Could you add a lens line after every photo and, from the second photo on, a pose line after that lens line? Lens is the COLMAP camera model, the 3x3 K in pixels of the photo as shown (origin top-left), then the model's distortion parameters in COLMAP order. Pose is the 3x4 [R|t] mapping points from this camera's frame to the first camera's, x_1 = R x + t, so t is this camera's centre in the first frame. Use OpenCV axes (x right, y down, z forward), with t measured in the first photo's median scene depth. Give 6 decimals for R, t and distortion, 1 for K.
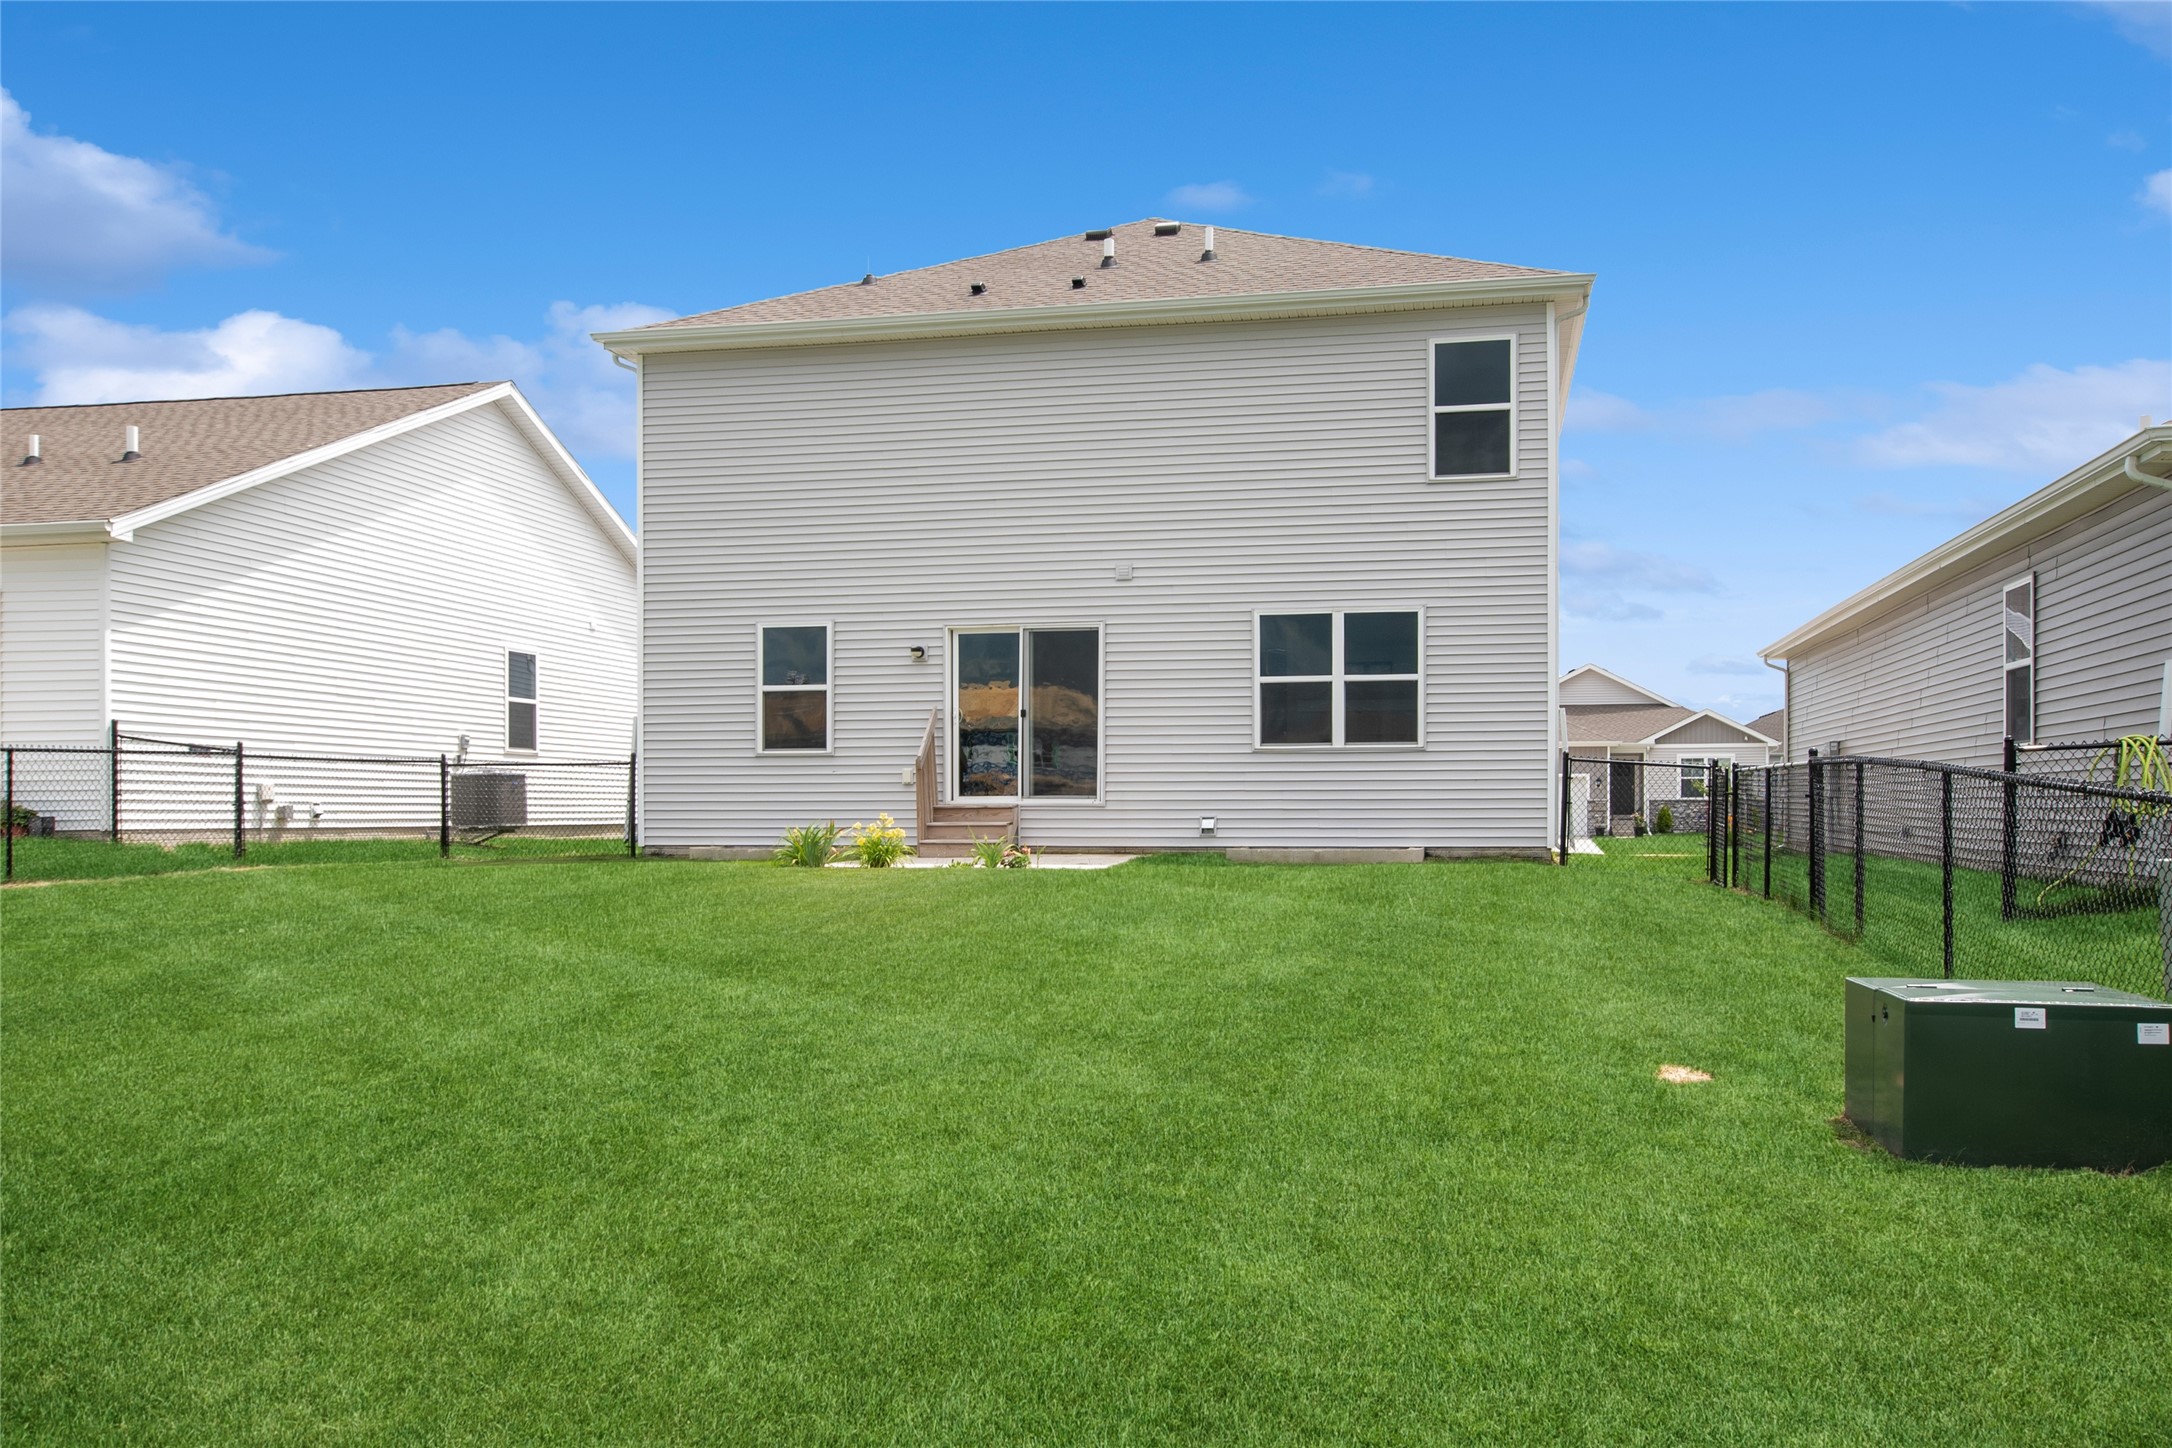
lens RADIAL K [[1852.3, 0, 1082.3], [0, 1852.3, 805.0], [0, 0, 1]] dist [-0.011013, 0.002821]
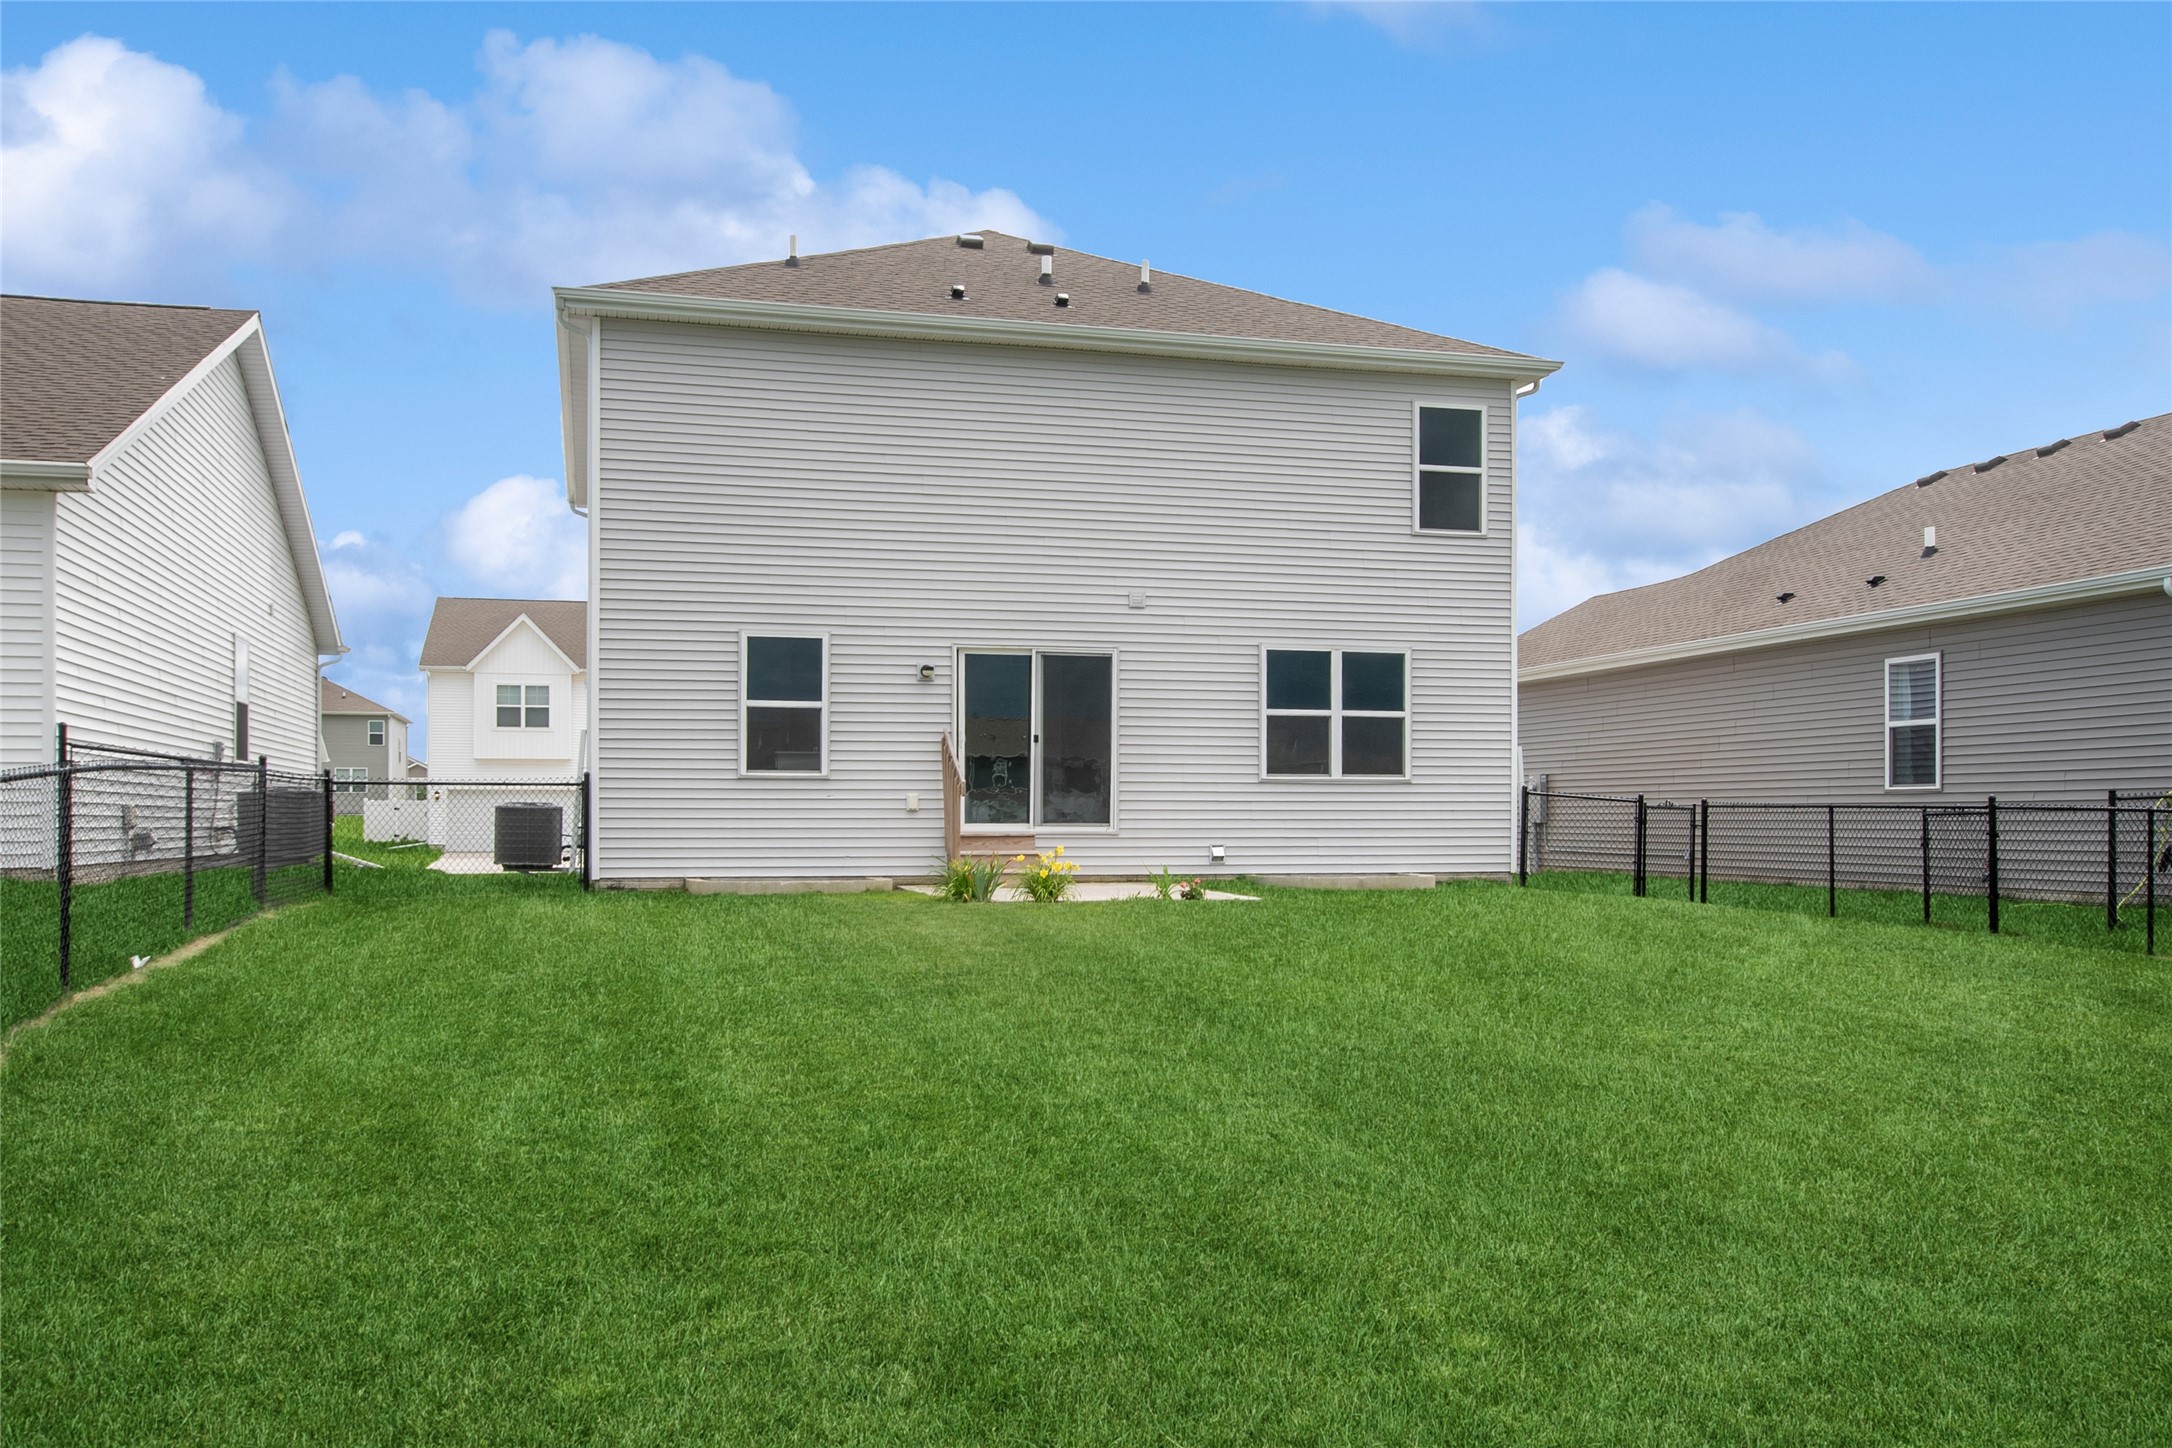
lens RADIAL K [[1889.7, 0, 1122.2], [0, 1889.7, 837.8], [0, 0, 1]] dist [-0.013271, 0.008937]
pose [[0.883555, 0.000423, 0.468327, -0.468996], [-0.001296, 0.999998, 0.001541, 0.000998], [-0.468326, -0.001969, 0.883554, 0.105469]]
